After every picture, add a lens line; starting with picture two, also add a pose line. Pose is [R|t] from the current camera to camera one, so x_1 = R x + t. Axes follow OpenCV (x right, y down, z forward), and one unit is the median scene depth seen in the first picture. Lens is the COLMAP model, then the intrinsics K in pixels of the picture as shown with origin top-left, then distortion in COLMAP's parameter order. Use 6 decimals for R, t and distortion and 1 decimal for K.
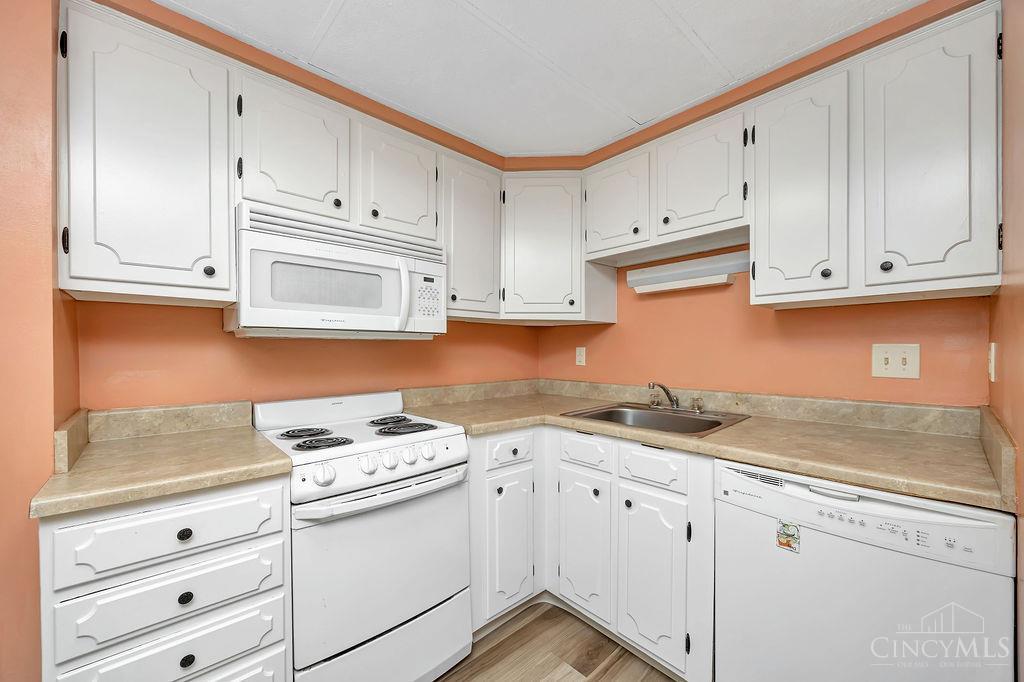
lens RADIAL K [[399.5, 0, 532.8], [0, 399.5, 347.8], [0, 0, 1]] dist [-0.003570, 0.000698]
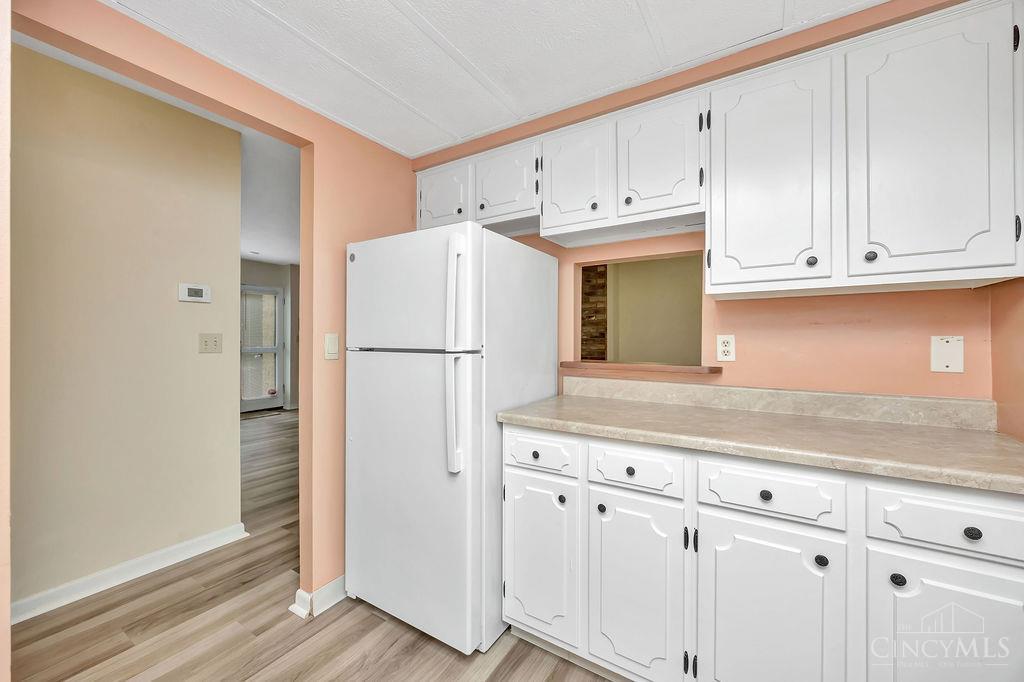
lens RADIAL K [[399.5, 0, 514.0], [0, 399.5, 344.3], [0, 0, 1]] dist [-0.003570, 0.000698]
pose [[0.969791, -0.000776, 0.243937, -0.170271], [-0.003442, 0.999852, 0.016864, 0.001462], [-0.243914, -0.017194, 0.969644, 0.180592]]
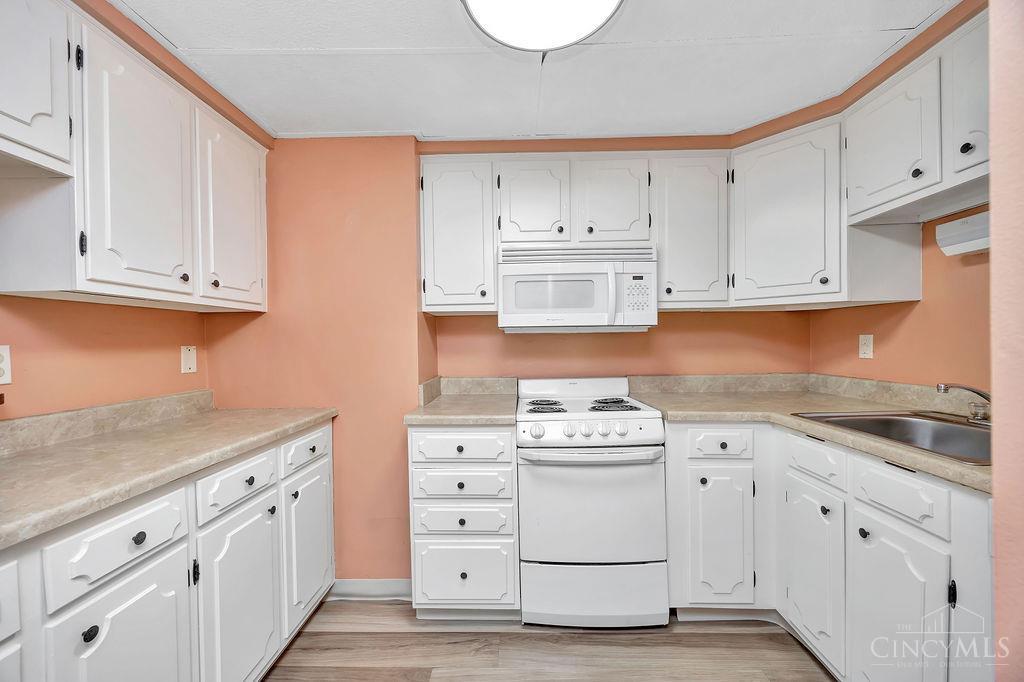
lens RADIAL K [[399.5, 0, 521.7], [0, 399.5, 344.3], [0, 0, 1]] dist [-0.003570, 0.000698]
pose [[0.711446, -0.007581, -0.702700, 0.311450], [0.015054, 0.999877, 0.004454, 0.005054], [0.702579, -0.013747, 0.711473, -0.024463]]
